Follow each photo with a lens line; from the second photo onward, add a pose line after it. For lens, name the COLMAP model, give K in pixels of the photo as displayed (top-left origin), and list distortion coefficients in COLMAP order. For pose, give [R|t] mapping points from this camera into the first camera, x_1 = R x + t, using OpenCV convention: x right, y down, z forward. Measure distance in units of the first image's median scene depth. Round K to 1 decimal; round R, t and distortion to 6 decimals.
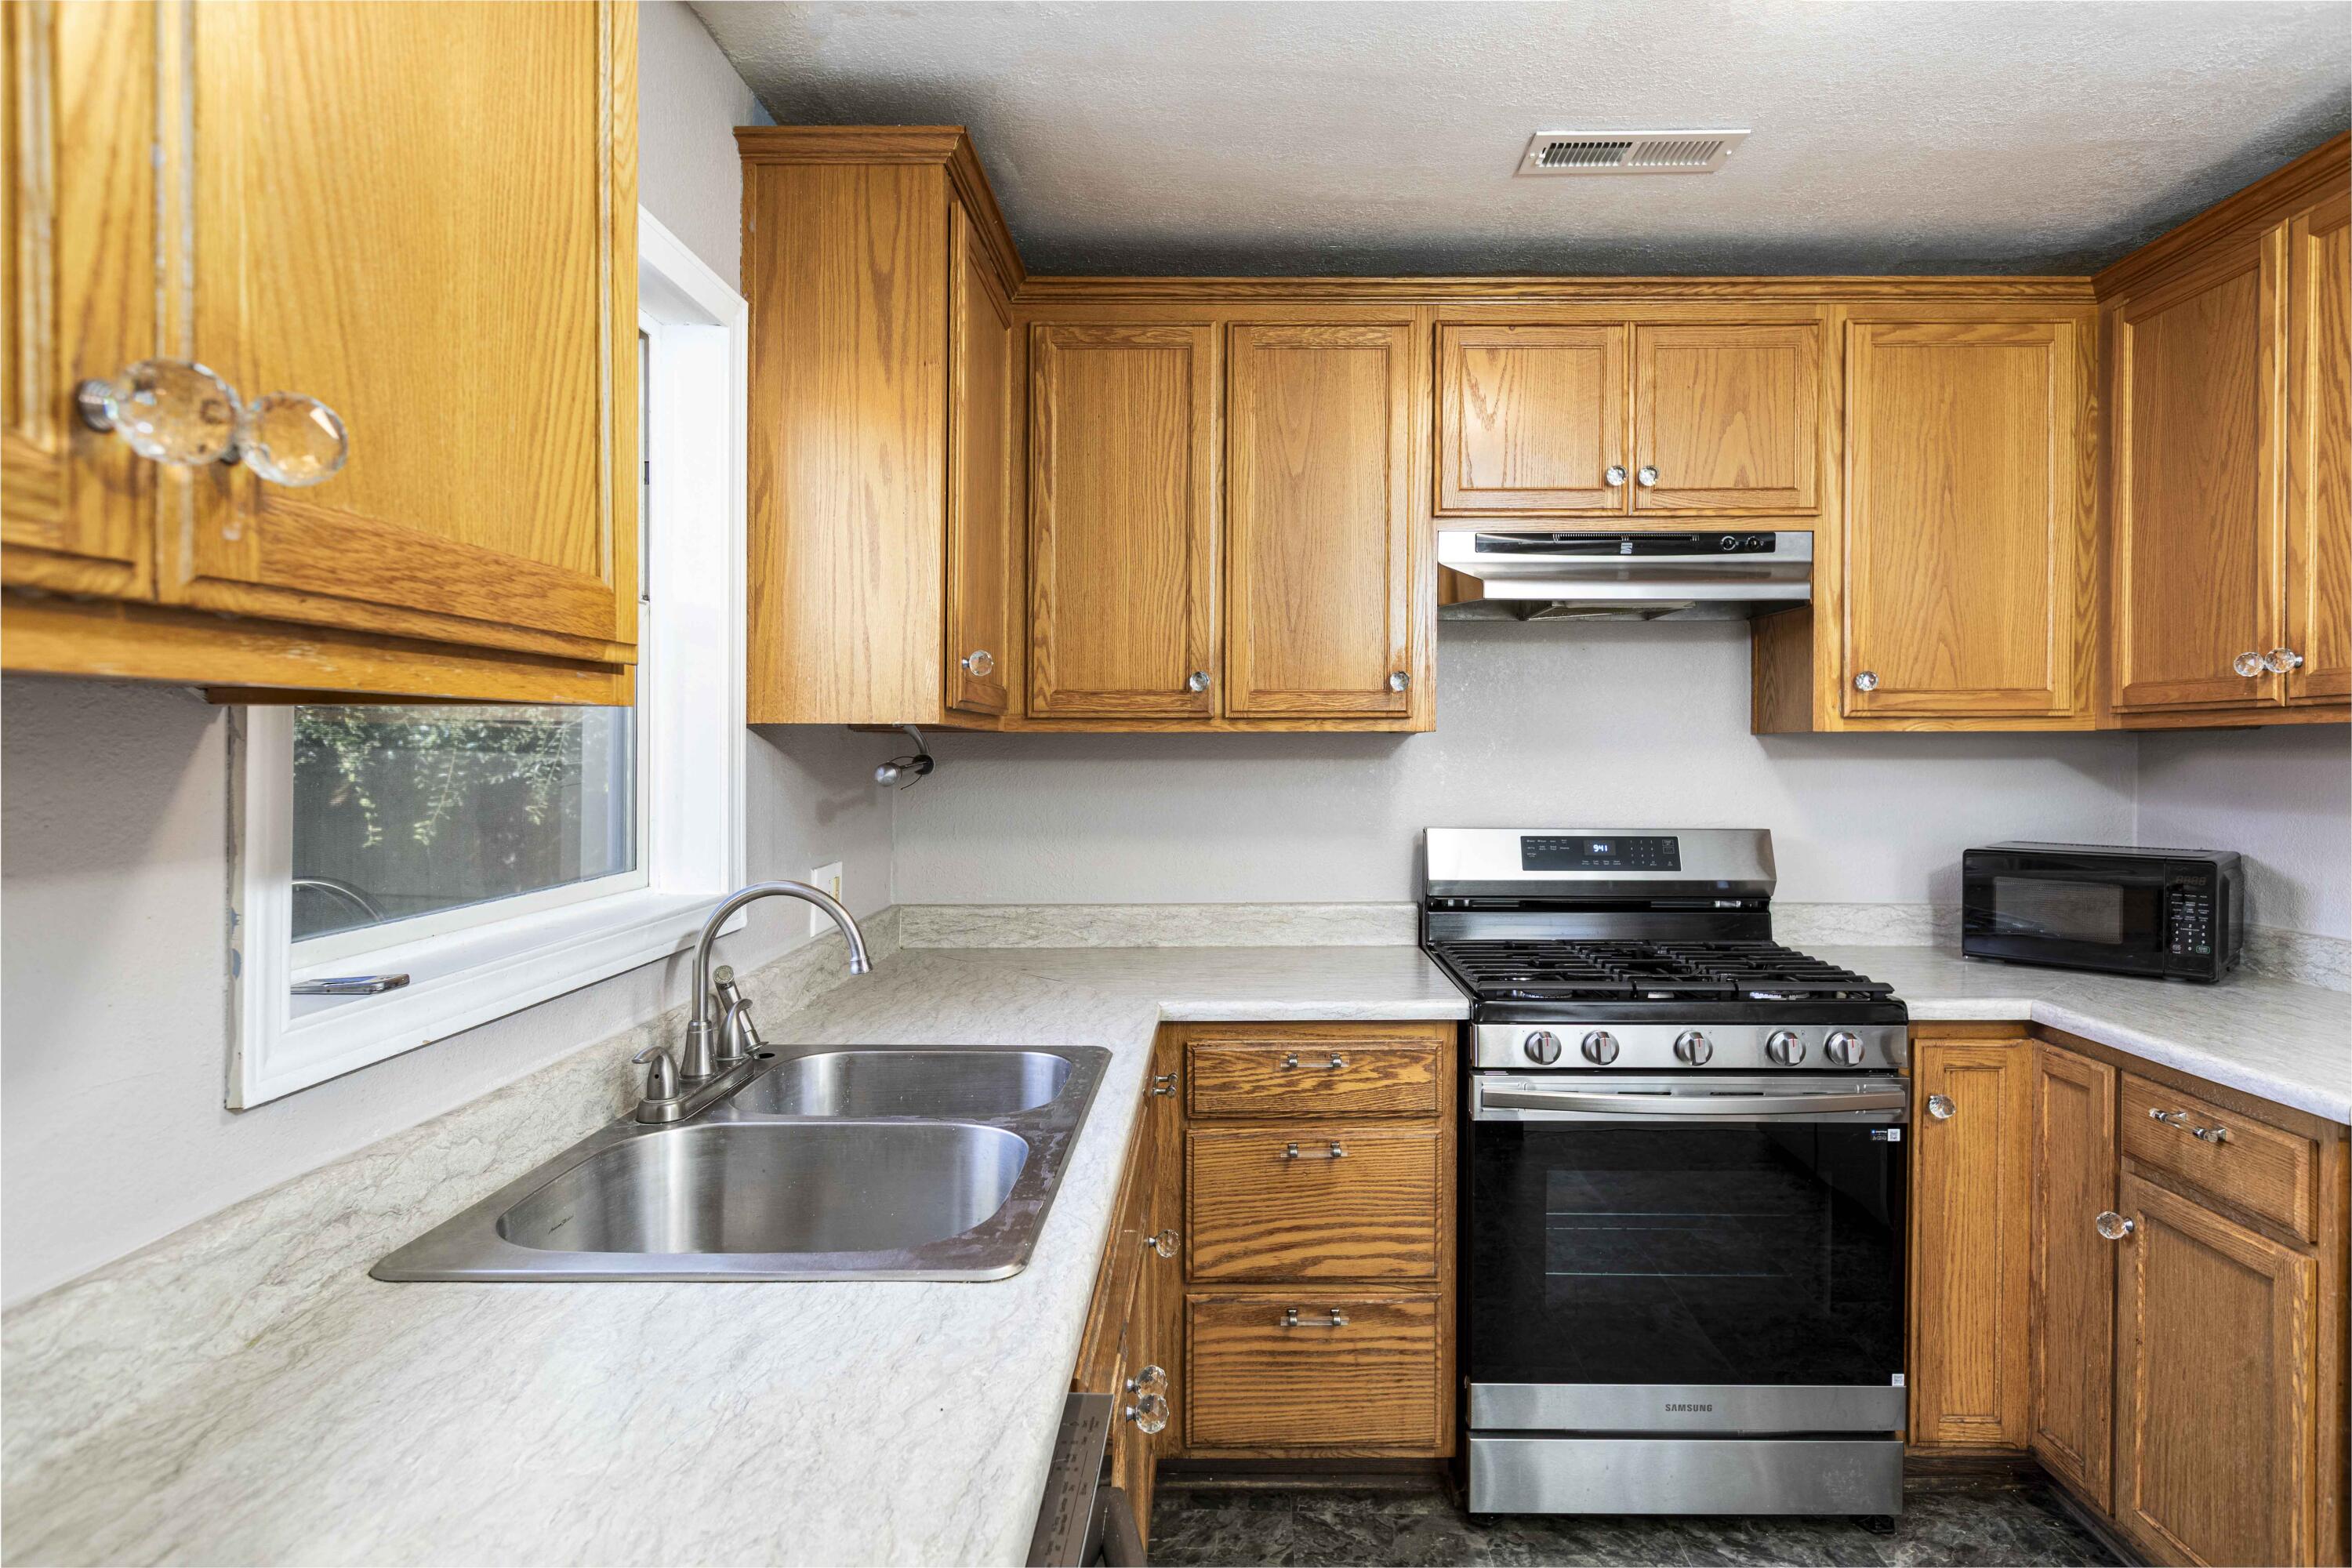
lens RADIAL K [[1285.3, 0, 1235.8], [0, 1285.3, 792.7], [0, 0, 1]] dist [0.004443, -0.001397]
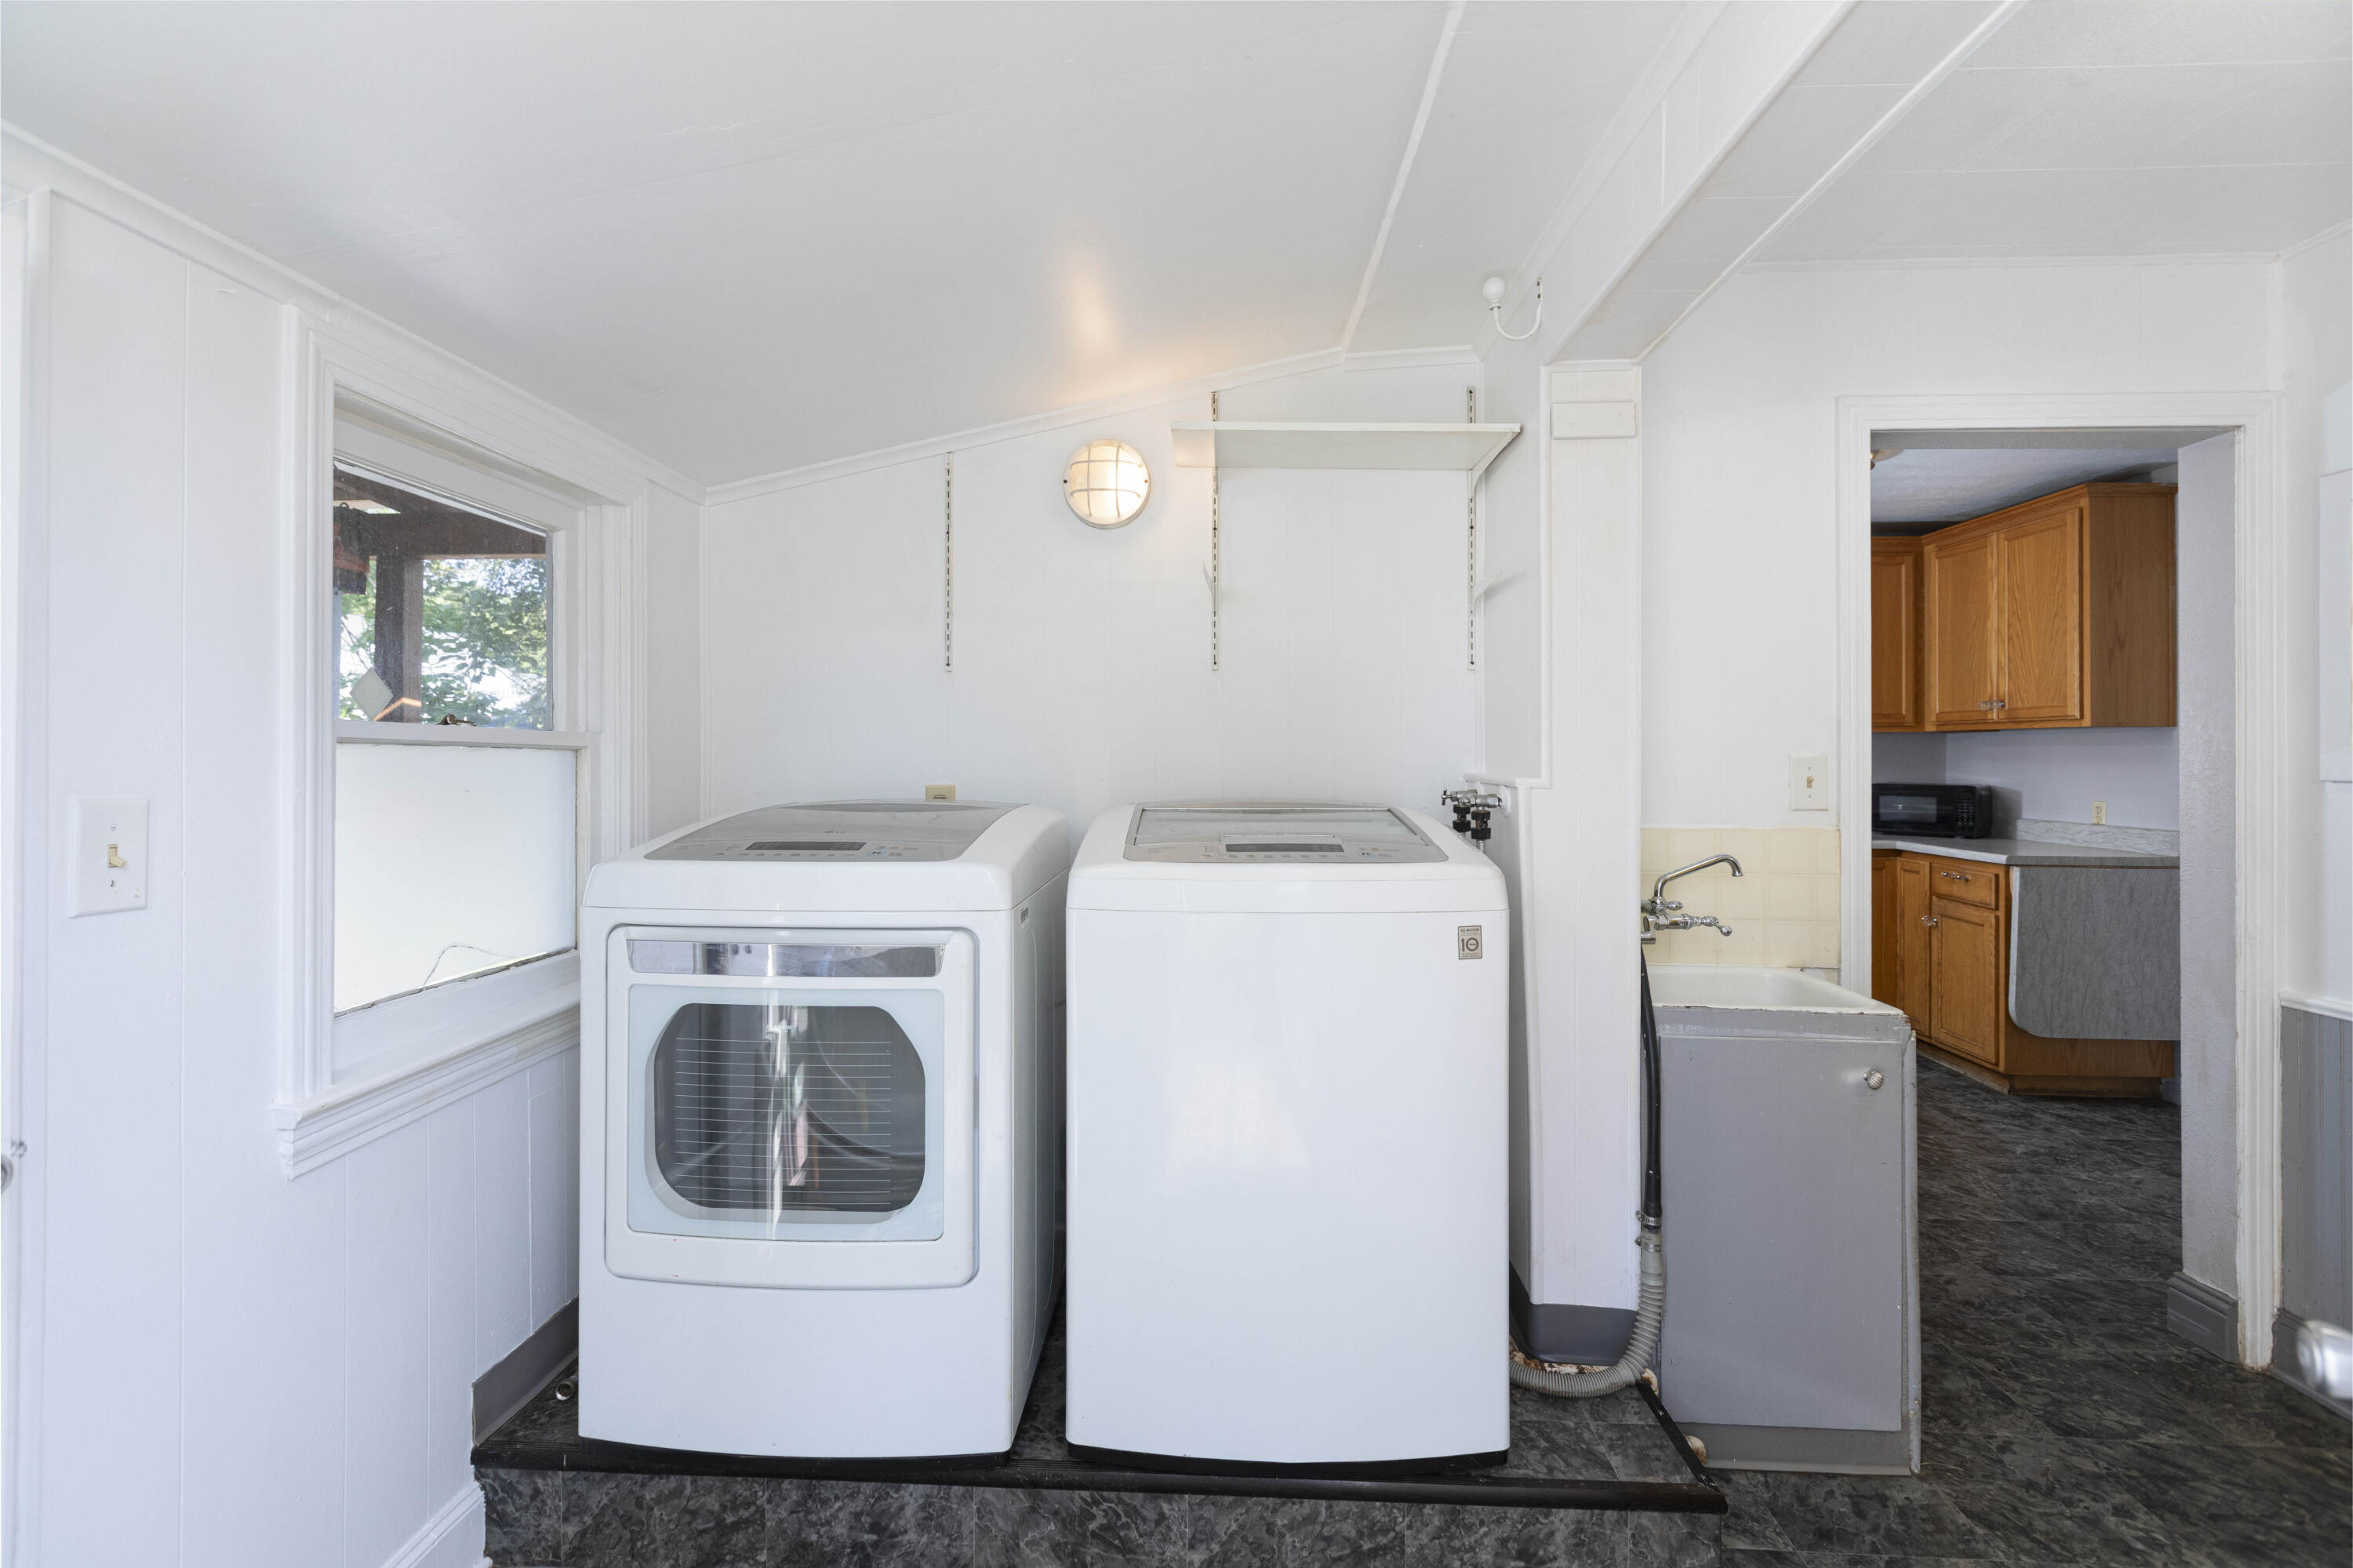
lens RADIAL K [[1044.6, 0, 1162.9], [0, 1044.6, 769.1], [0, 0, 1]] dist [0.000009, -0.000508]
pose [[0.997879, 0.000440, -0.065101, -0.598548], [-0.001468, 0.999875, -0.015736, 0.052486], [0.065086, 0.015798, 0.997755, -0.999108]]
